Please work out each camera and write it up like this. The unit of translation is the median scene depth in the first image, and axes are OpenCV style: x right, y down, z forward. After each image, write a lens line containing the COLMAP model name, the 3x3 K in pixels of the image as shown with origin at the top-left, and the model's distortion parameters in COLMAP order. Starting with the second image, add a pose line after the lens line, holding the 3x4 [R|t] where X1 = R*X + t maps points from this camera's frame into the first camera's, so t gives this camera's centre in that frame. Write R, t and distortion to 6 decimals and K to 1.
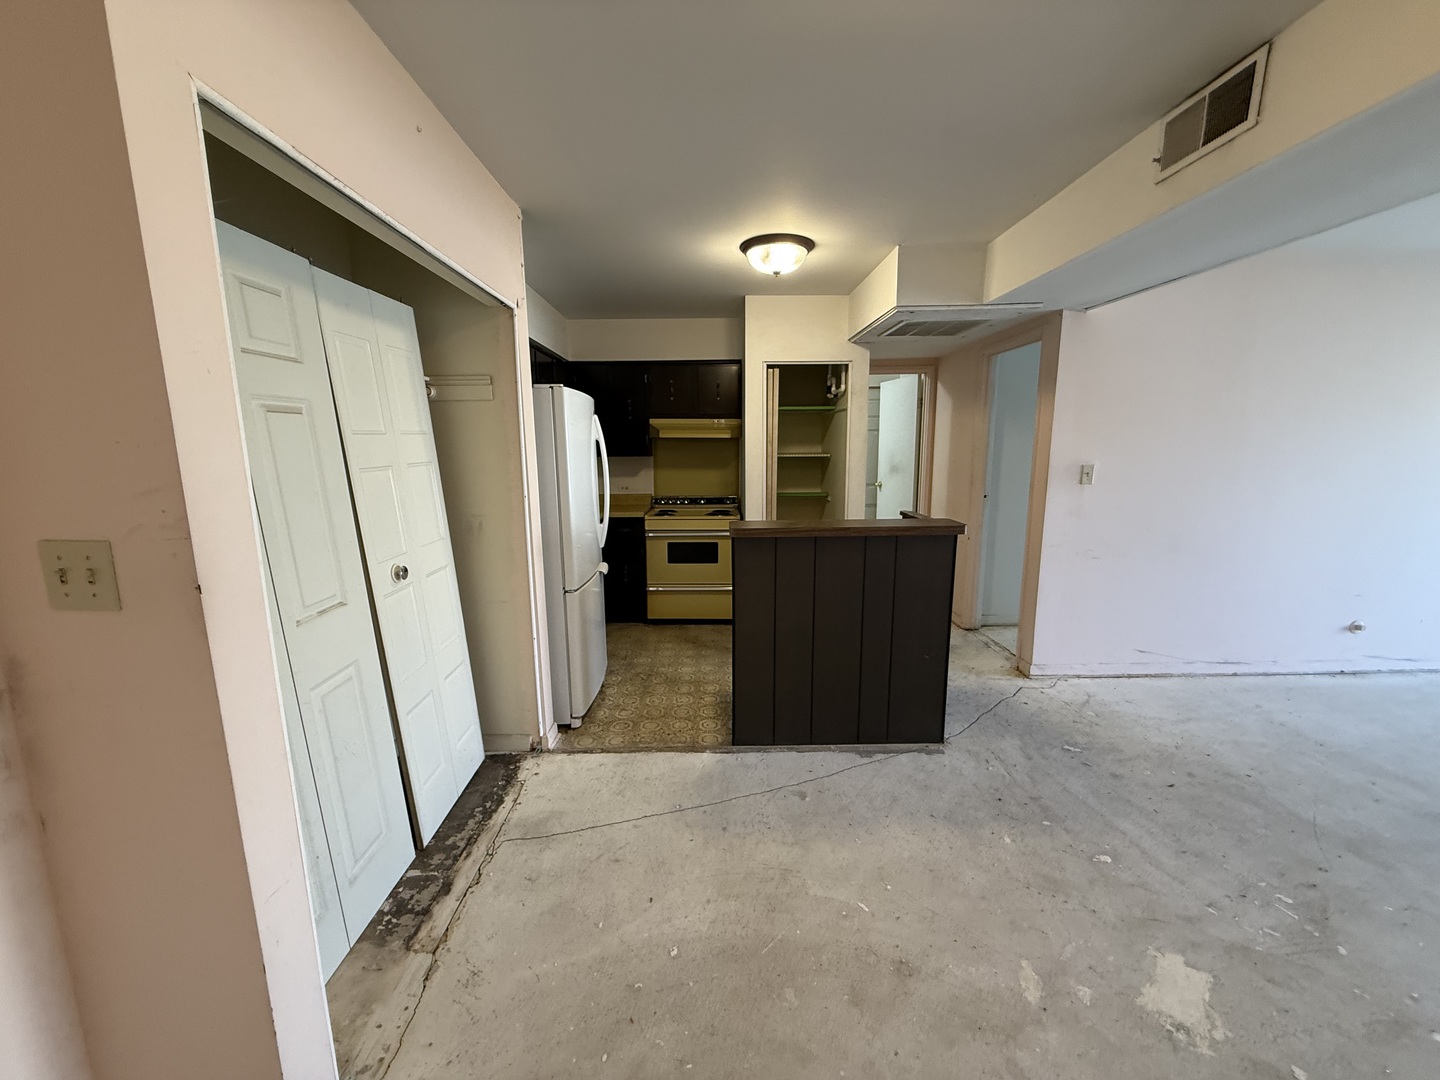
lens RADIAL K [[573.4, 0, 717.1], [0, 573.4, 539.5], [0, 0, 1]] dist [0.001531, 0.000002]
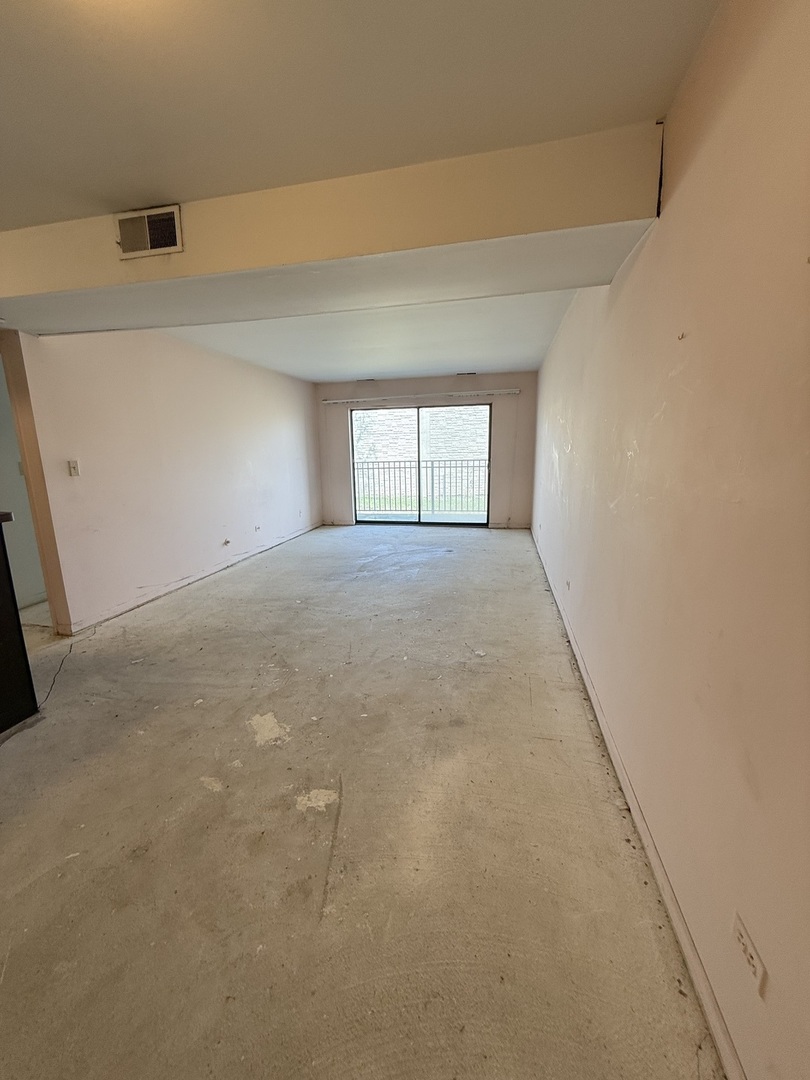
lens RADIAL K [[430.1, 0, 404.7], [0, 430.1, 537.3], [0, 0, 1]] dist [0.001531, 0.000002]
pose [[0.224009, -0.190125, 0.955862, -0.172965], [0.173710, 0.972871, 0.152799, 0.023351], [-0.958981, 0.131814, 0.250958, 0.070273]]
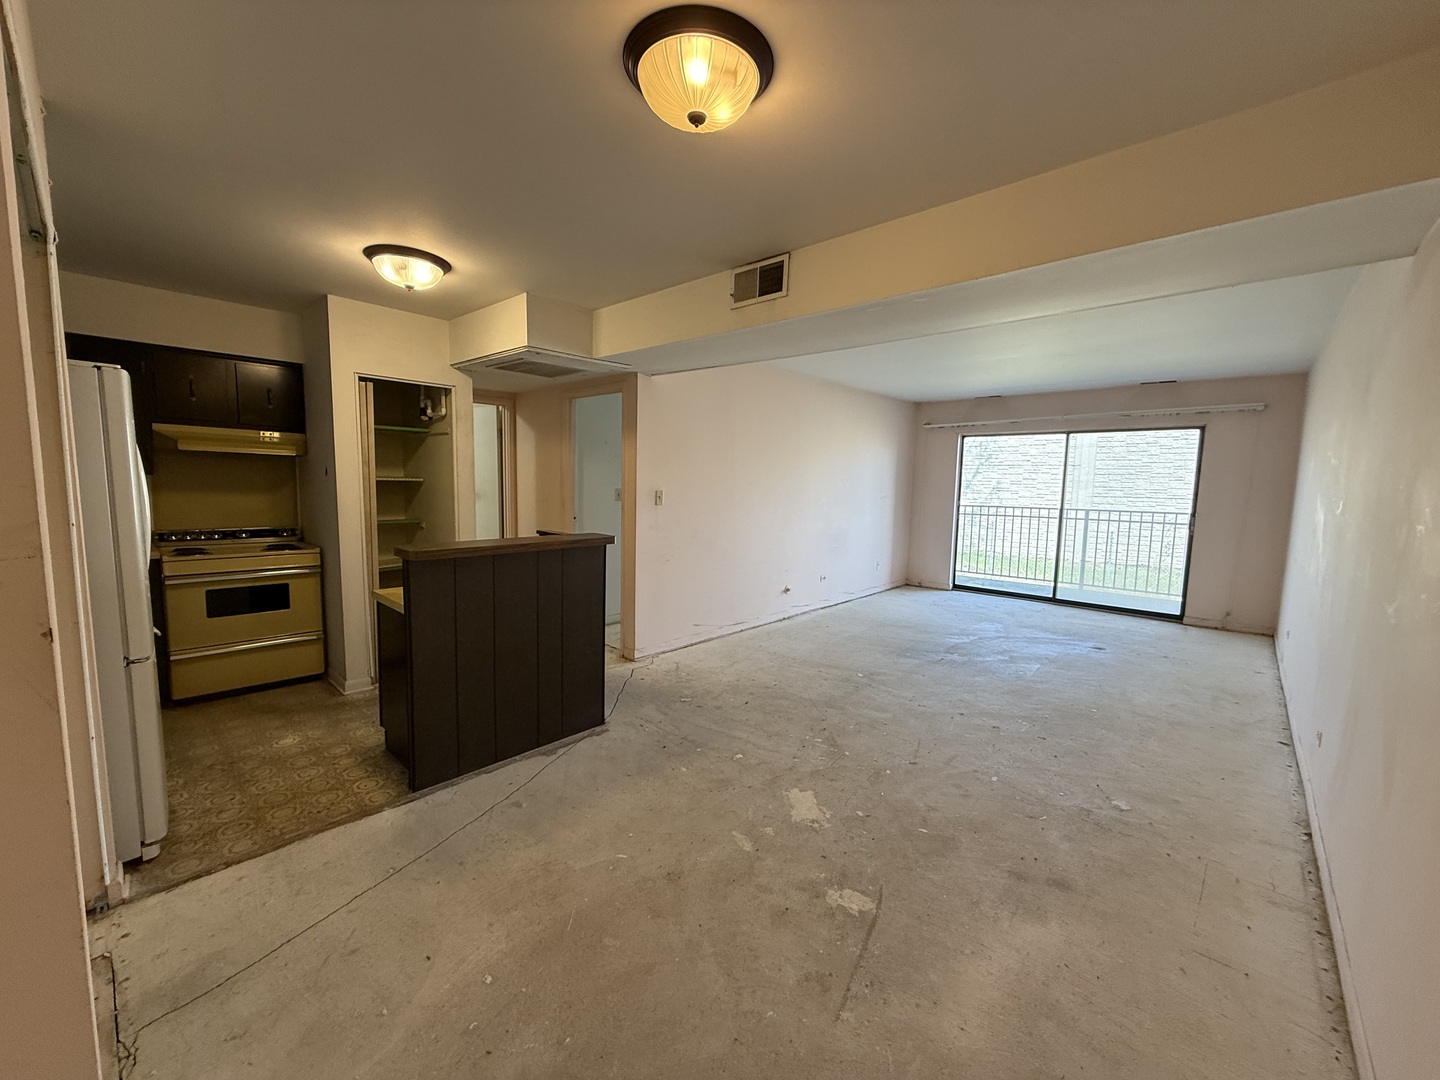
lens RADIAL K [[573.4, 0, 717.1], [0, 573.4, 539.5], [0, 0, 1]] dist [0.001531, 0.000002]
pose [[0.682512, -0.050730, 0.729111, -0.279026], [0.090640, 0.995762, -0.015564, 0.018435], [-0.725232, 0.076709, 0.684218, 0.001843]]
